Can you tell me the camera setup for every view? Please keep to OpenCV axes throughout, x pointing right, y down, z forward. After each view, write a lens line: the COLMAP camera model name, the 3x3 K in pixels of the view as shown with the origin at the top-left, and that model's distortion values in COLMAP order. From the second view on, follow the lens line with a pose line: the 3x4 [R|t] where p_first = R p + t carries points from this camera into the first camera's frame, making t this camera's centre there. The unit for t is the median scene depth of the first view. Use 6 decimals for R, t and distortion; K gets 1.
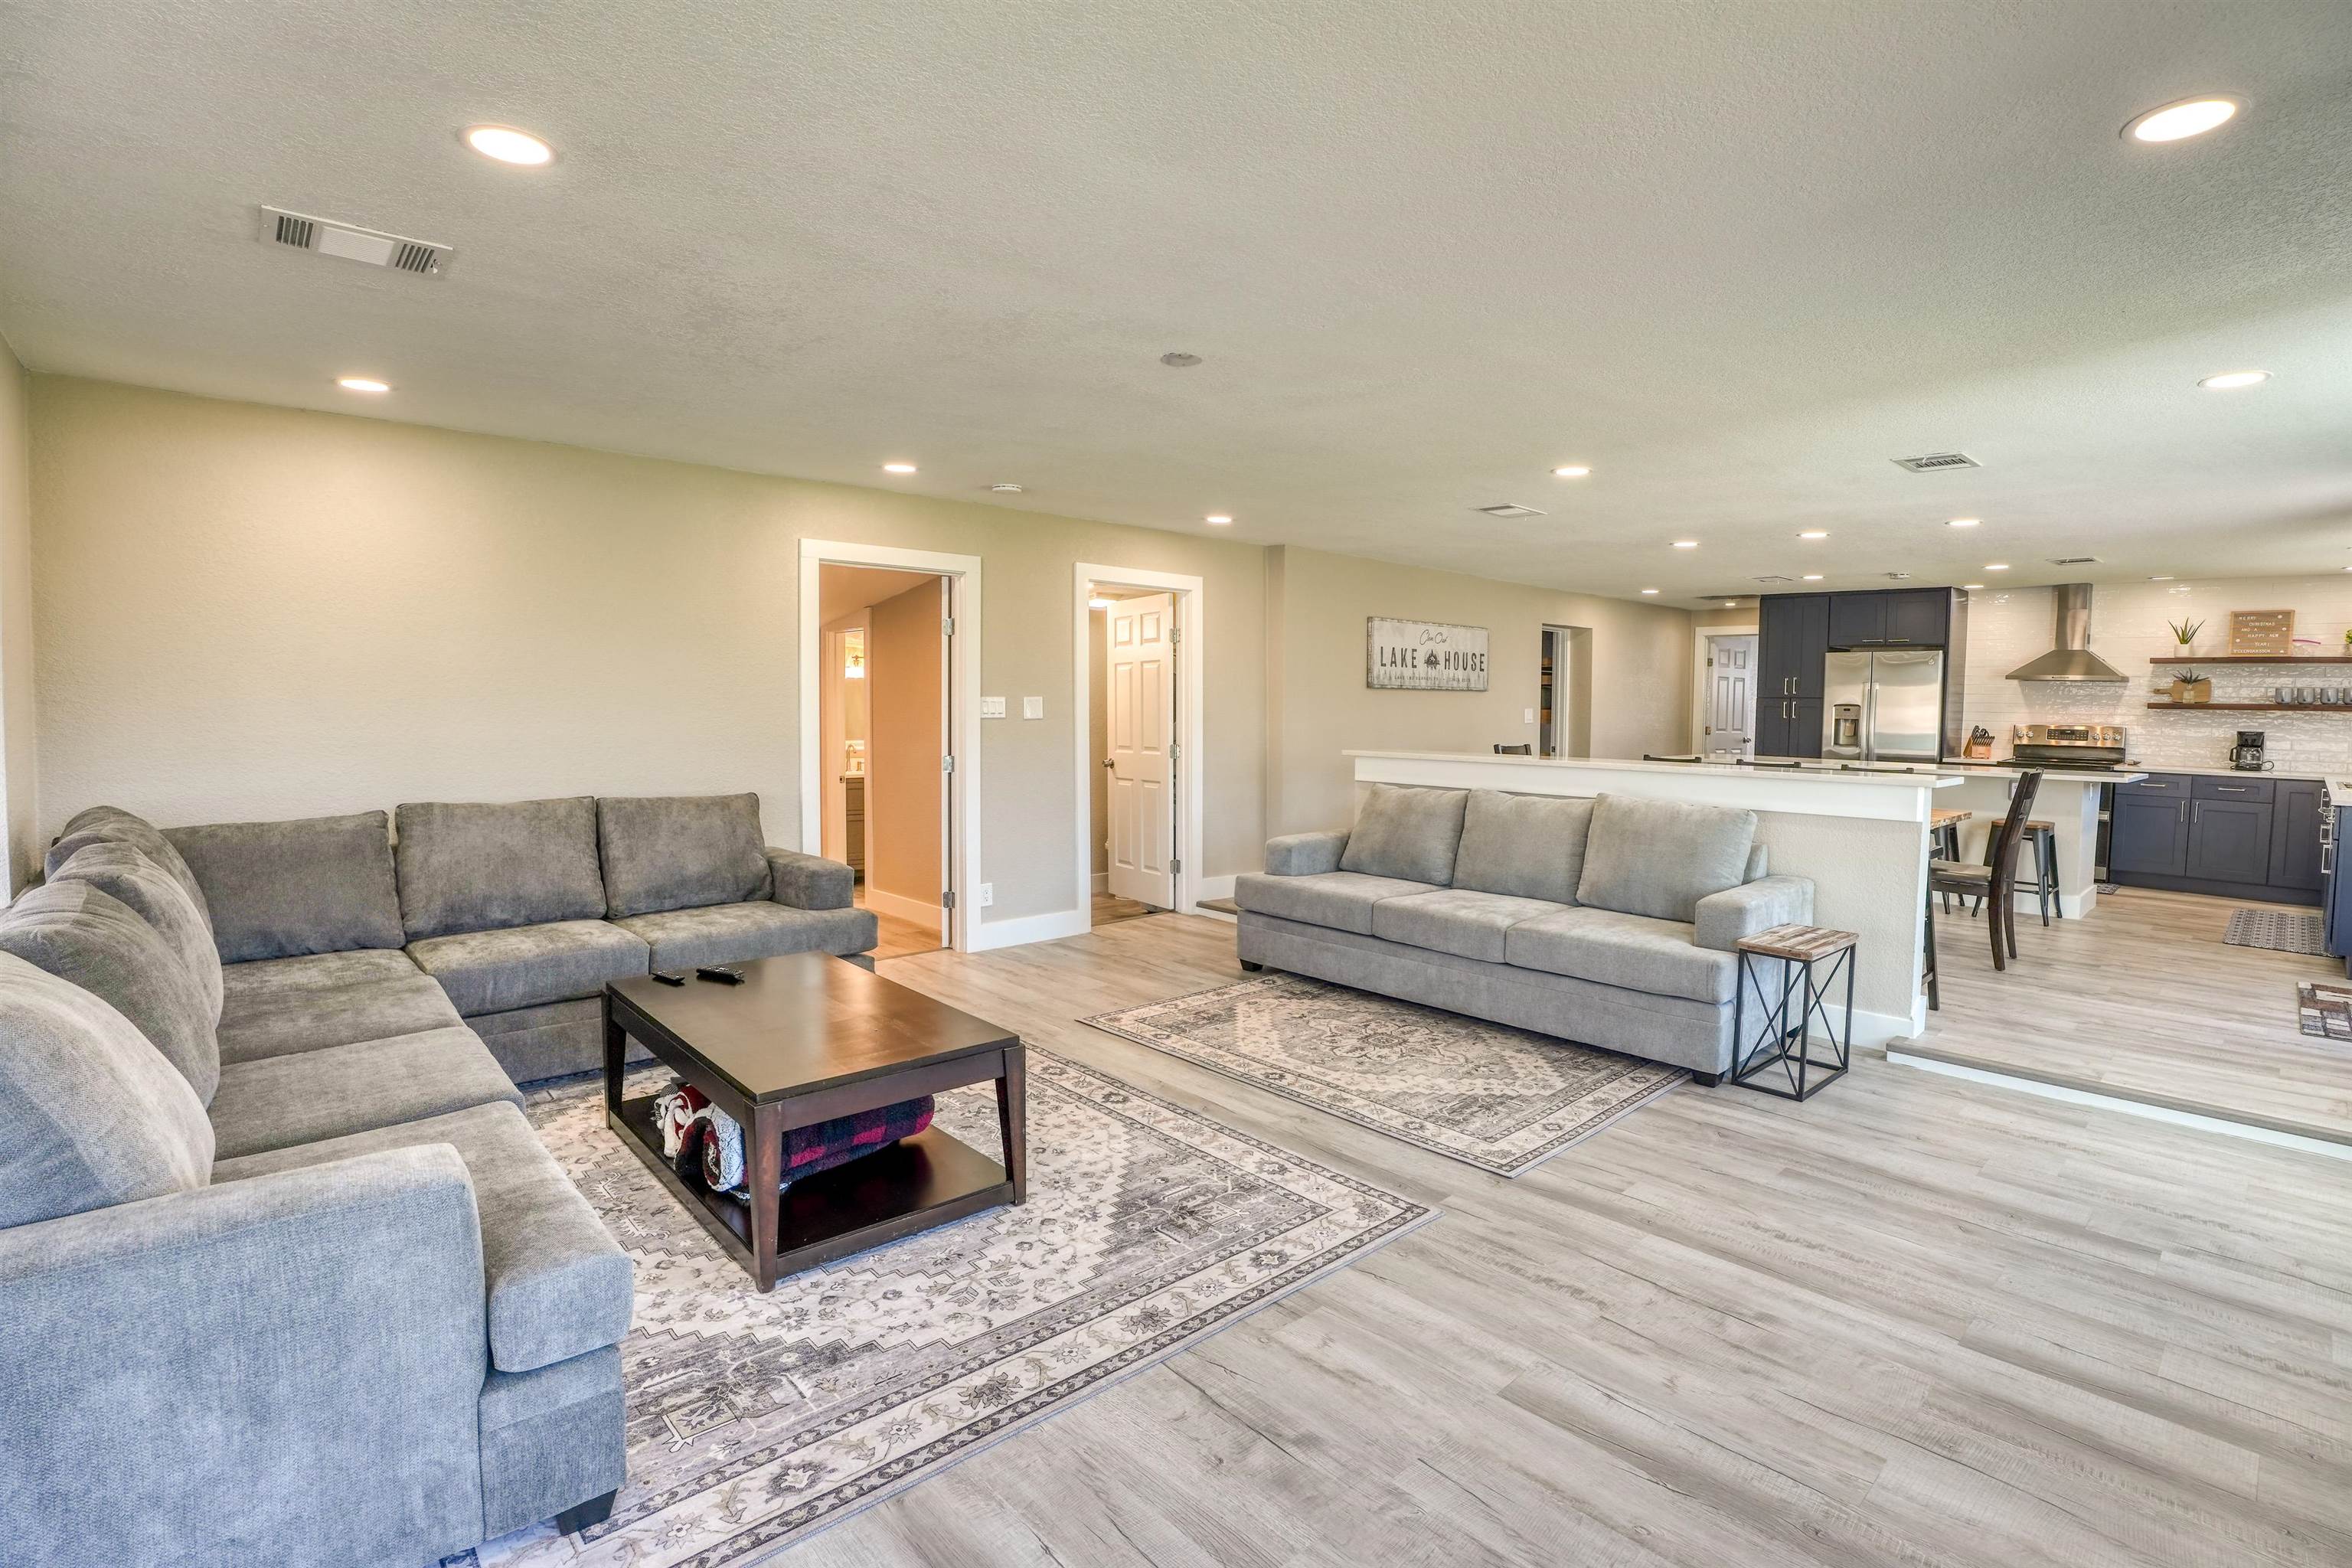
lens RADIAL K [[1074.8, 0, 1222.5], [0, 1074.8, 760.6], [0, 0, 1]] dist [-0.032821, 0.000484]
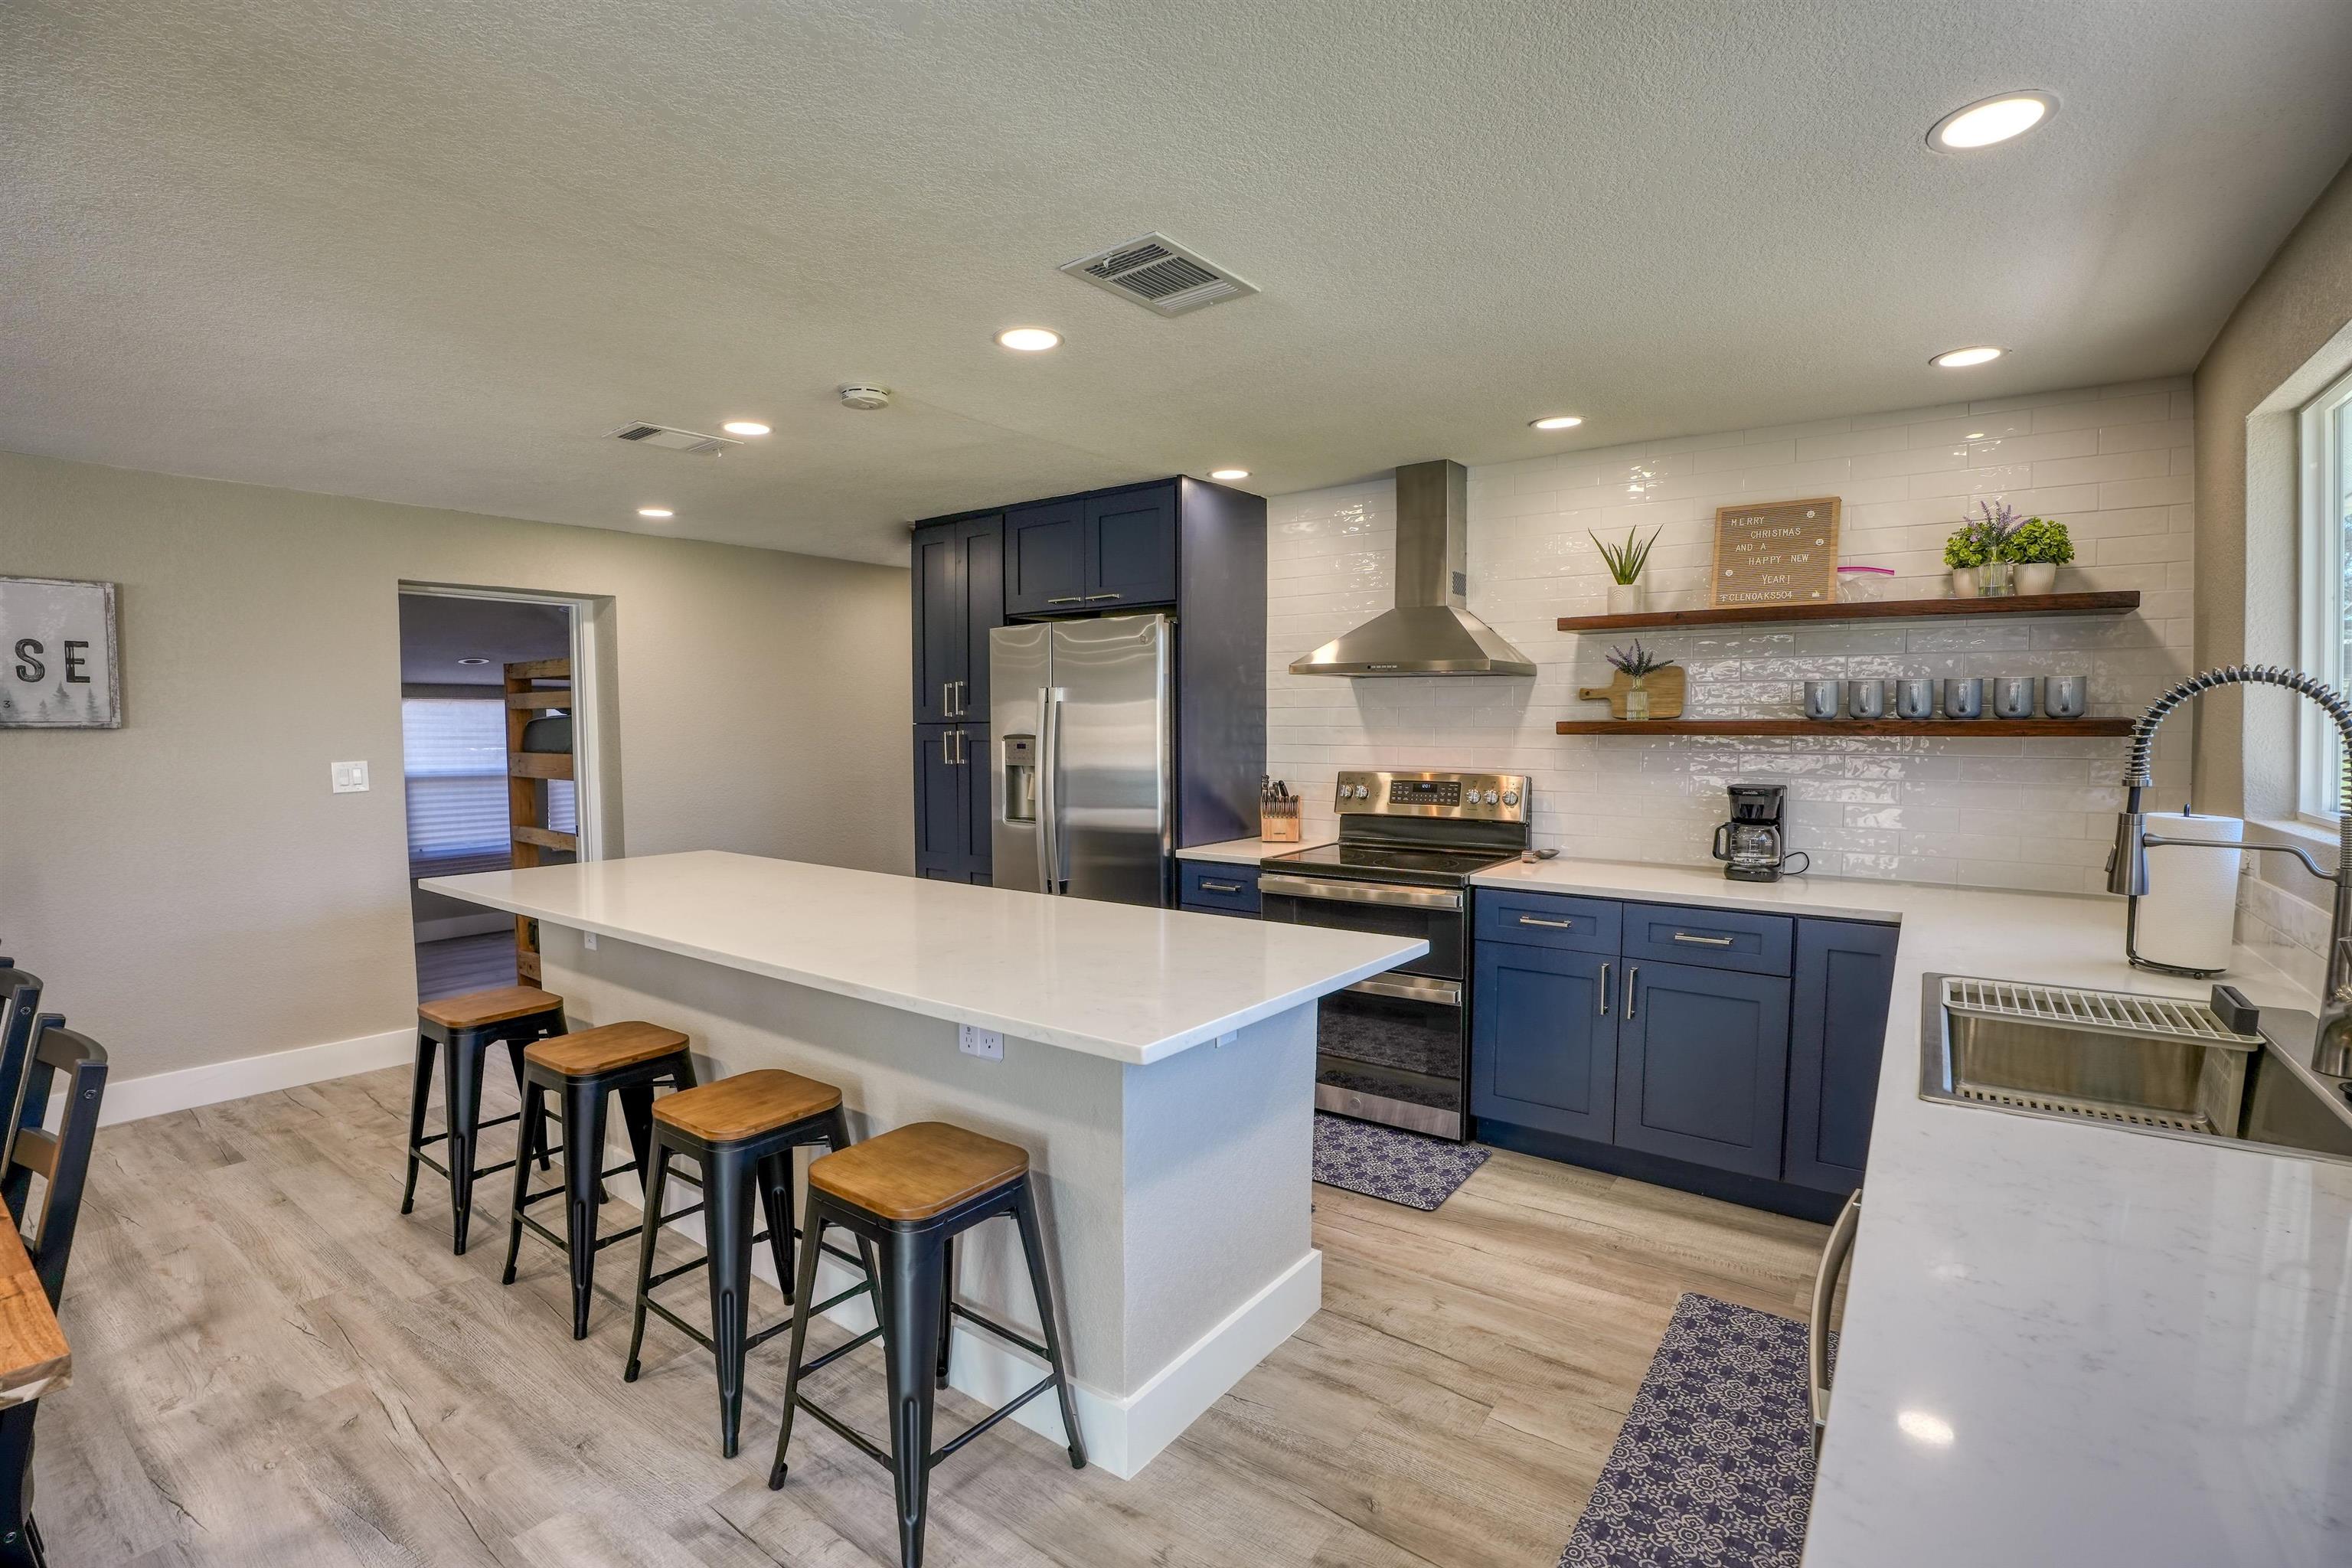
lens RADIAL K [[1075.3, 0, 1176.0], [0, 1075.3, 784.0], [0, 0, 1]] dist [-0.071874, 0.017760]
pose [[0.985819, -0.030667, 0.164989, 0.651594], [0.030200, 0.999530, 0.005339, -0.036243], [-0.165075, -0.000281, 0.986281, 0.587419]]
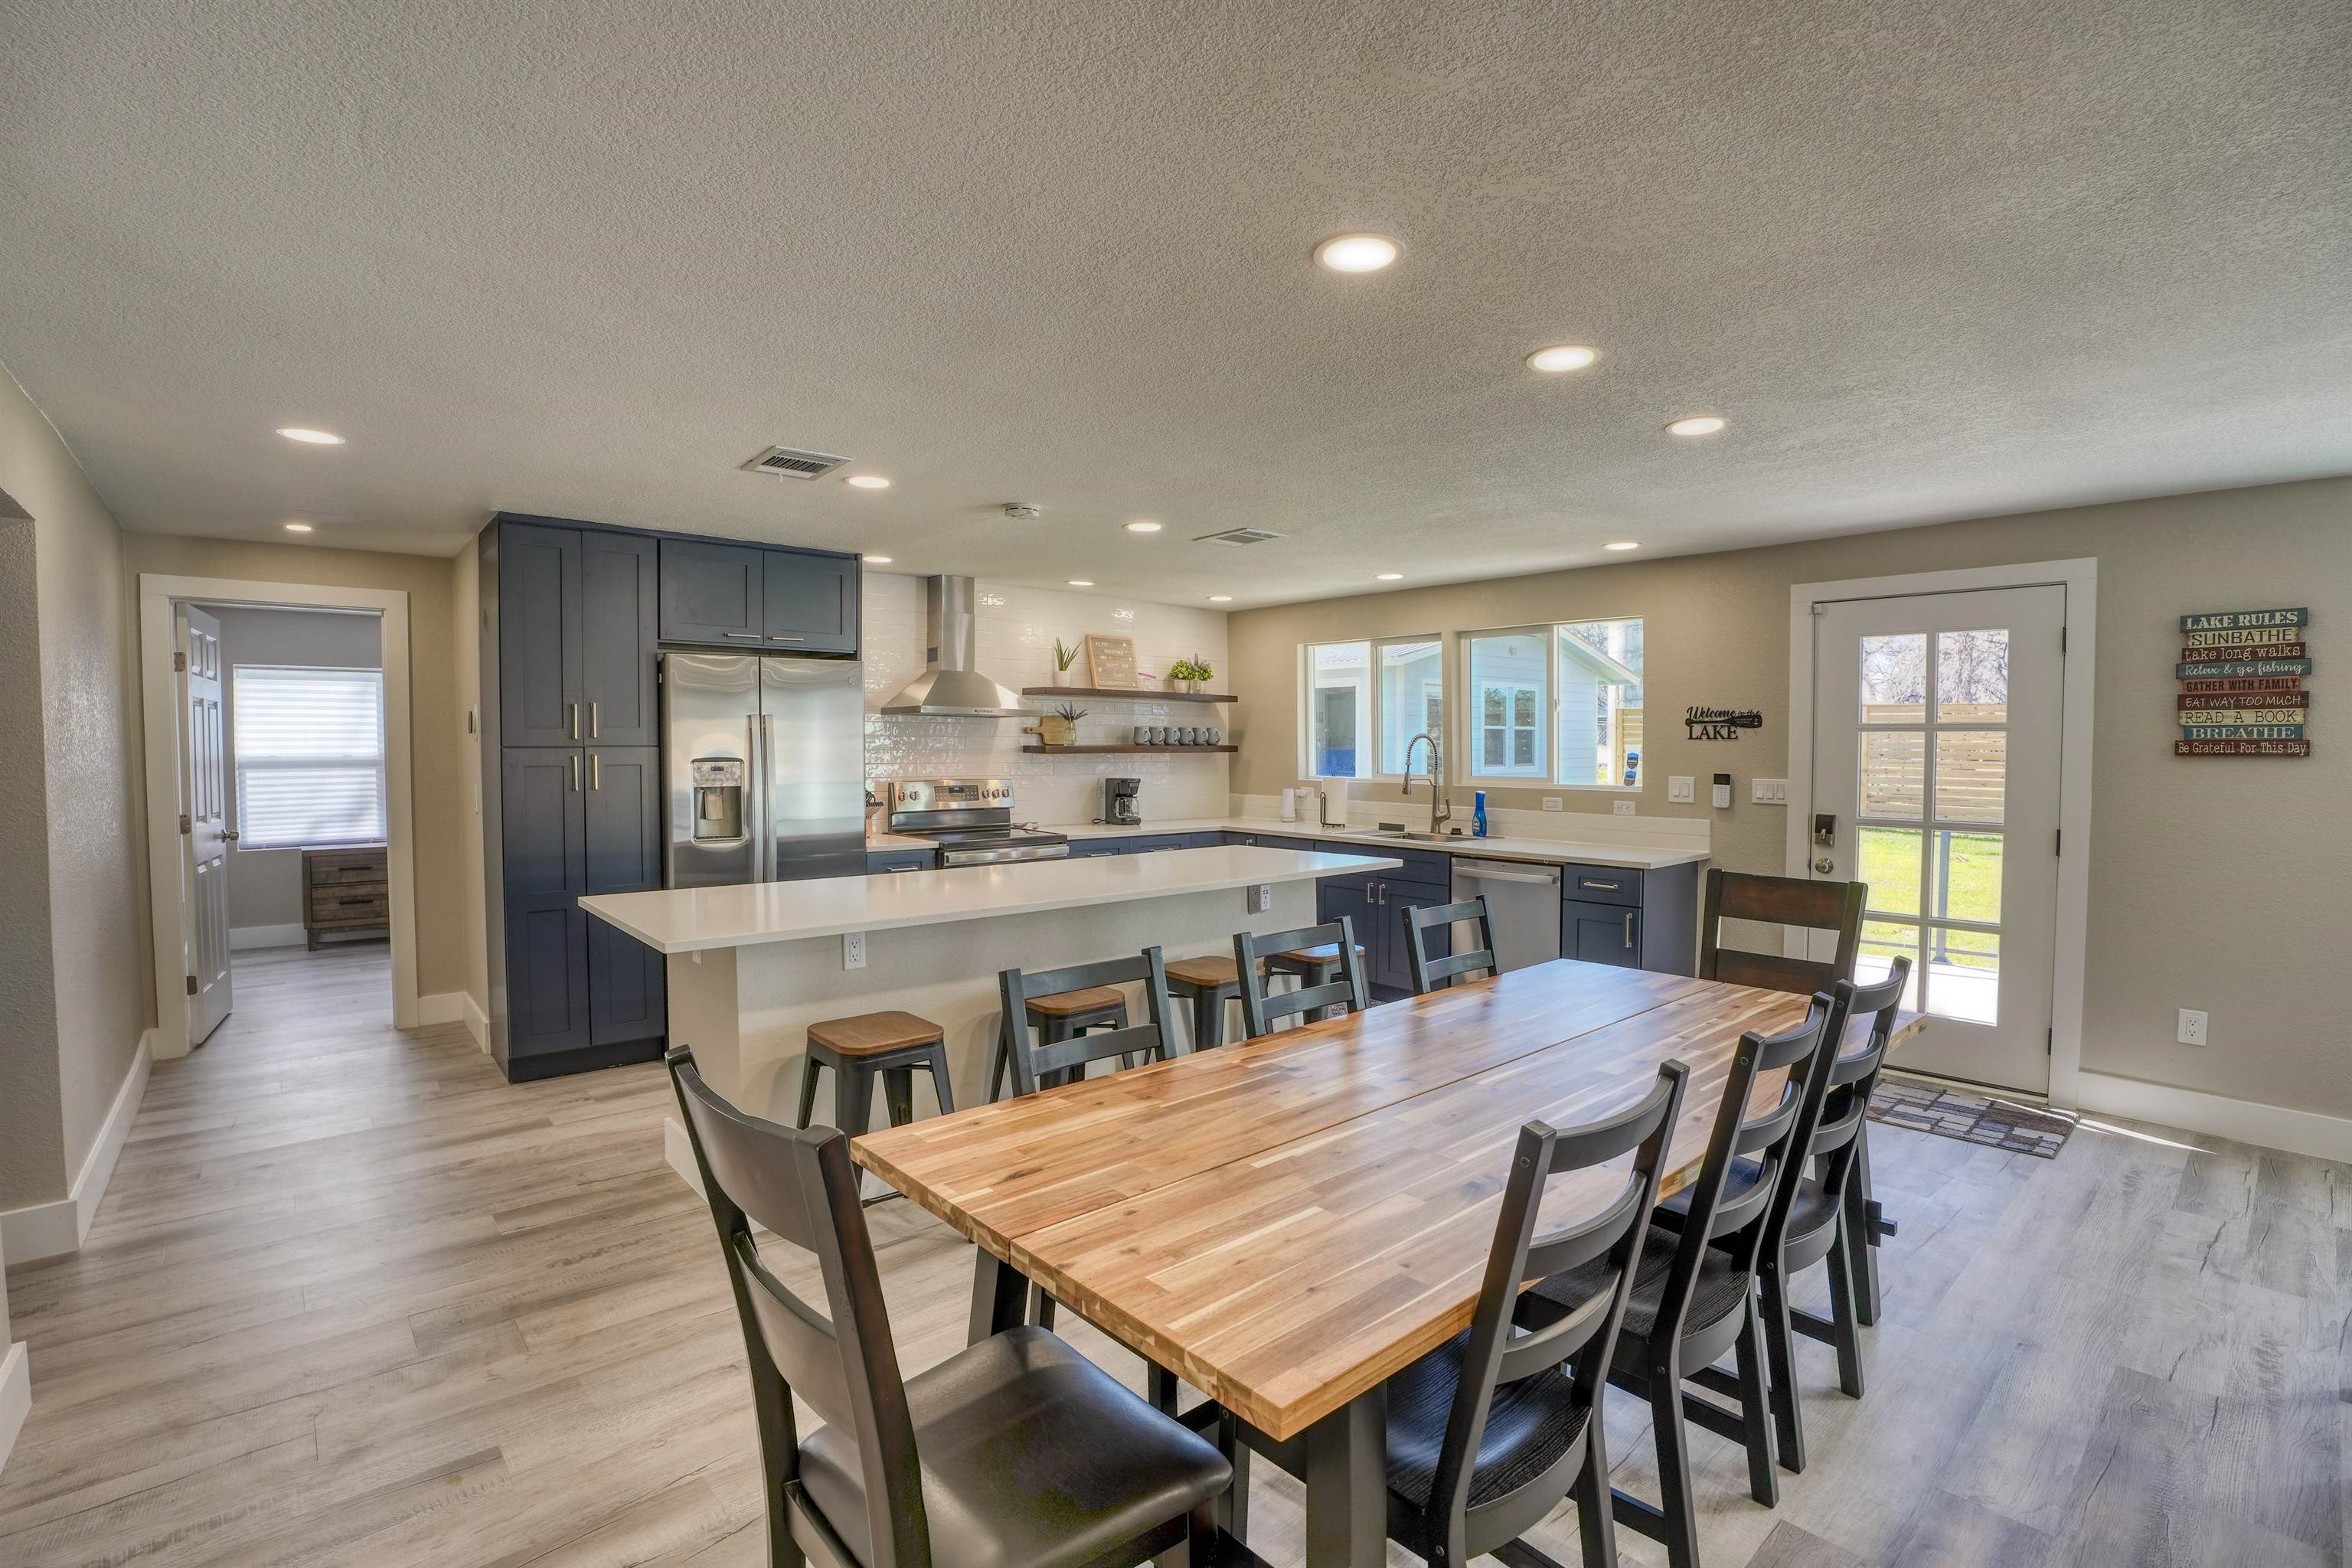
lens RADIAL K [[1075.3, 0, 1176.0], [0, 1075.3, 784.0], [0, 0, 1]] dist [-0.071874, 0.017760]
pose [[0.056603, -0.053858, 0.996943, 0.121680], [0.056188, 0.997133, 0.050678, -0.061310], [-0.996814, 0.053148, 0.059467, 0.855513]]
